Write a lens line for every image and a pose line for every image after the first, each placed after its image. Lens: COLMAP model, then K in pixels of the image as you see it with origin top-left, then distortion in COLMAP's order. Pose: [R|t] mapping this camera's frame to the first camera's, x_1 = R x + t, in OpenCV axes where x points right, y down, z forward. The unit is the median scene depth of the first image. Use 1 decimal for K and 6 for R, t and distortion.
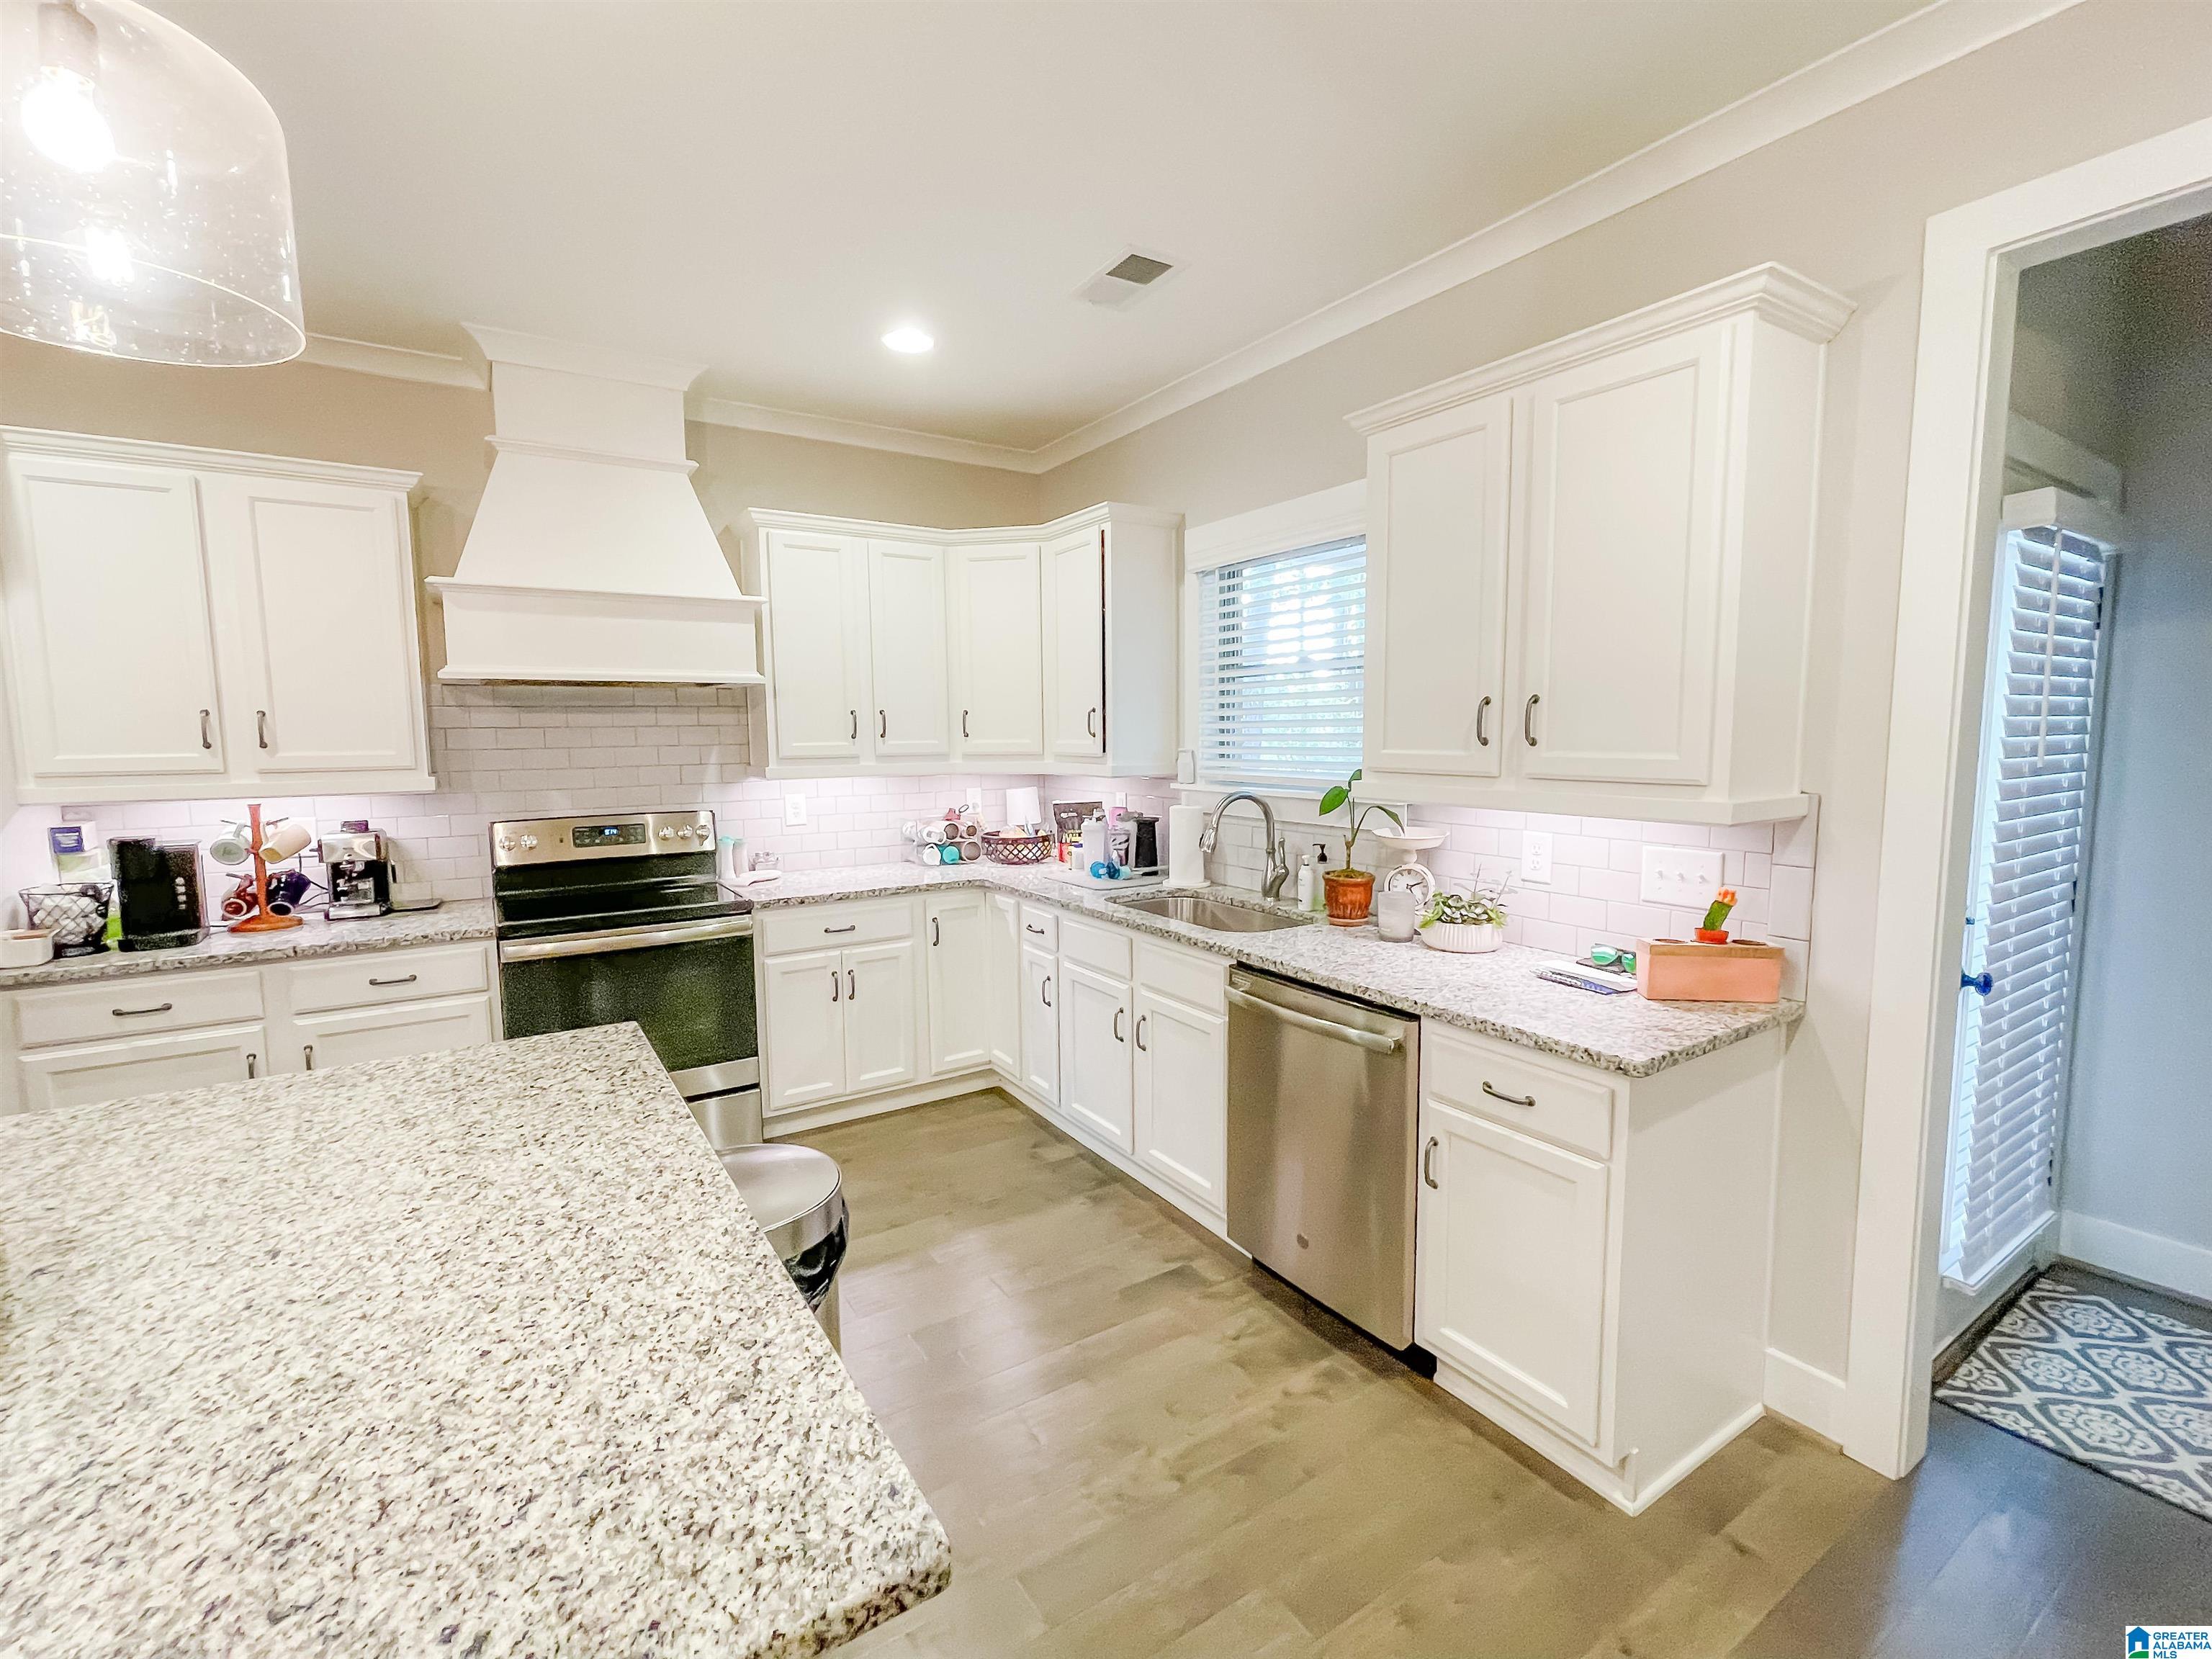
lens RADIAL K [[974.1, 0, 1106.5], [0, 974.1, 831.4], [0, 0, 1]] dist [-0.005477, 0.001250]
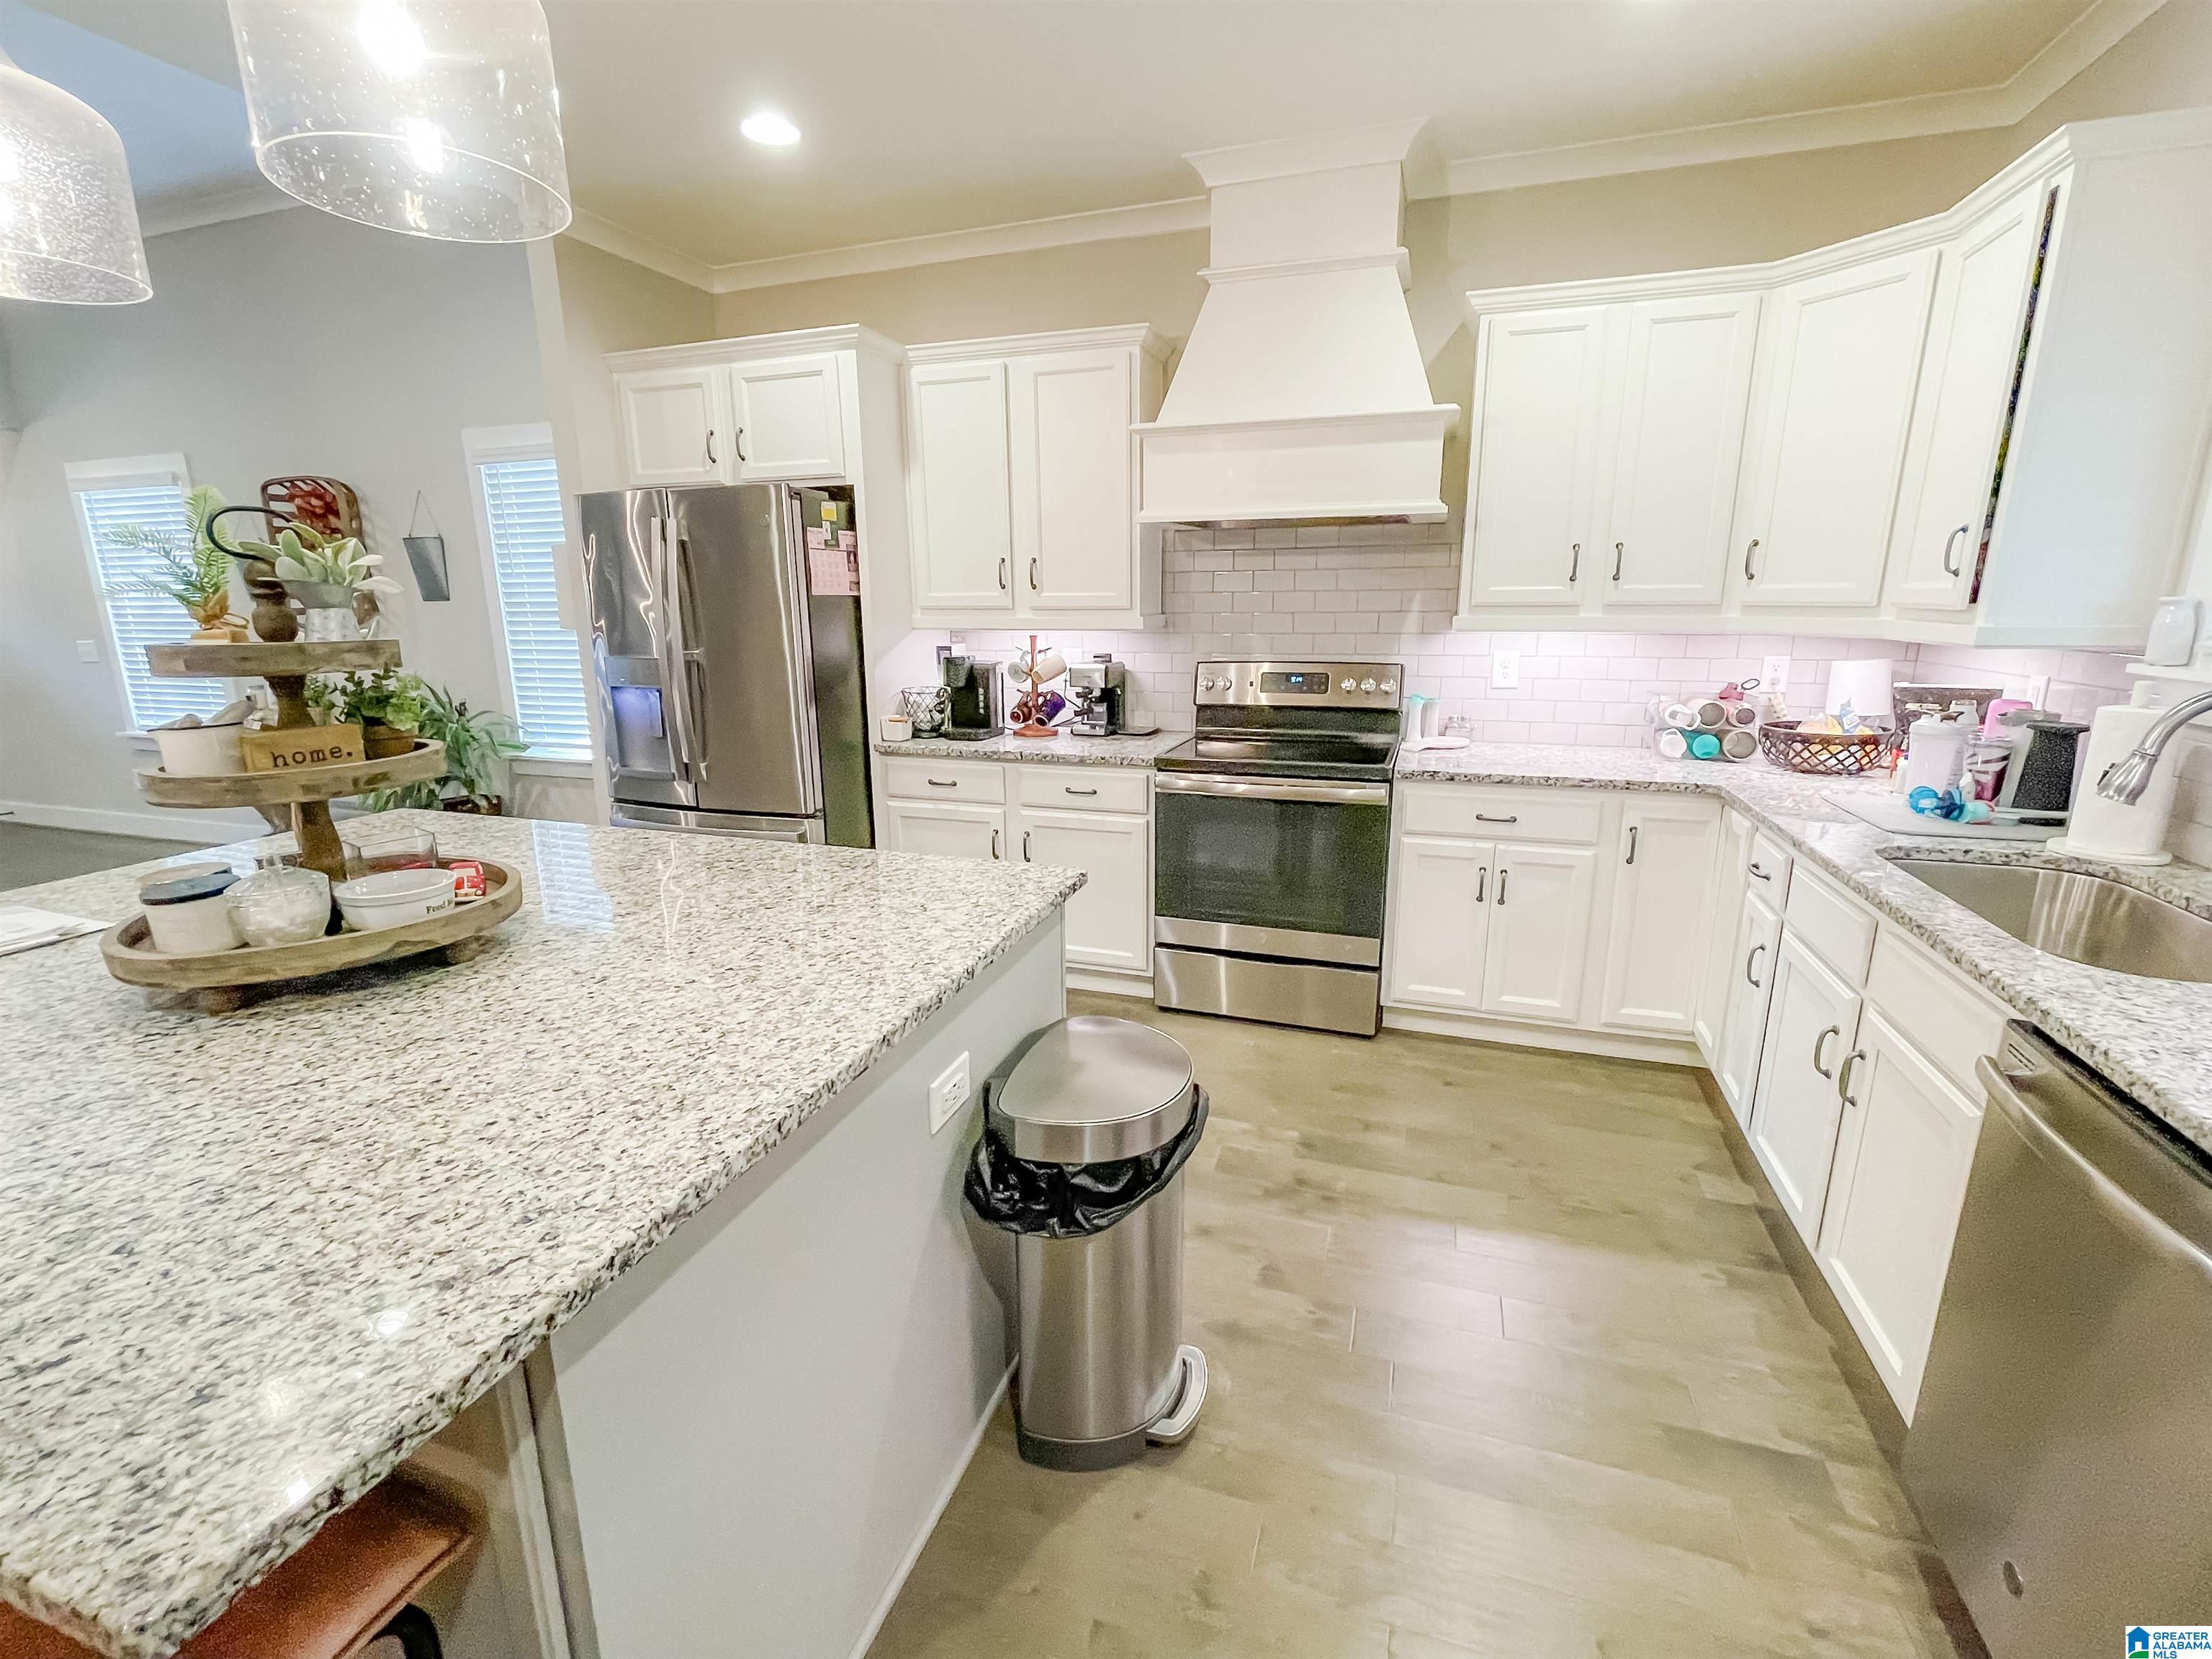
lens RADIAL K [[974.1, 0, 1097.0], [0, 974.1, 830.2], [0, 0, 1]] dist [-0.005477, 0.001250]
pose [[0.619475, 0.189633, -0.761768, 0.168113], [-0.079054, 0.980521, 0.179802, -0.012828], [0.781026, -0.051162, 0.622400, 0.257320]]
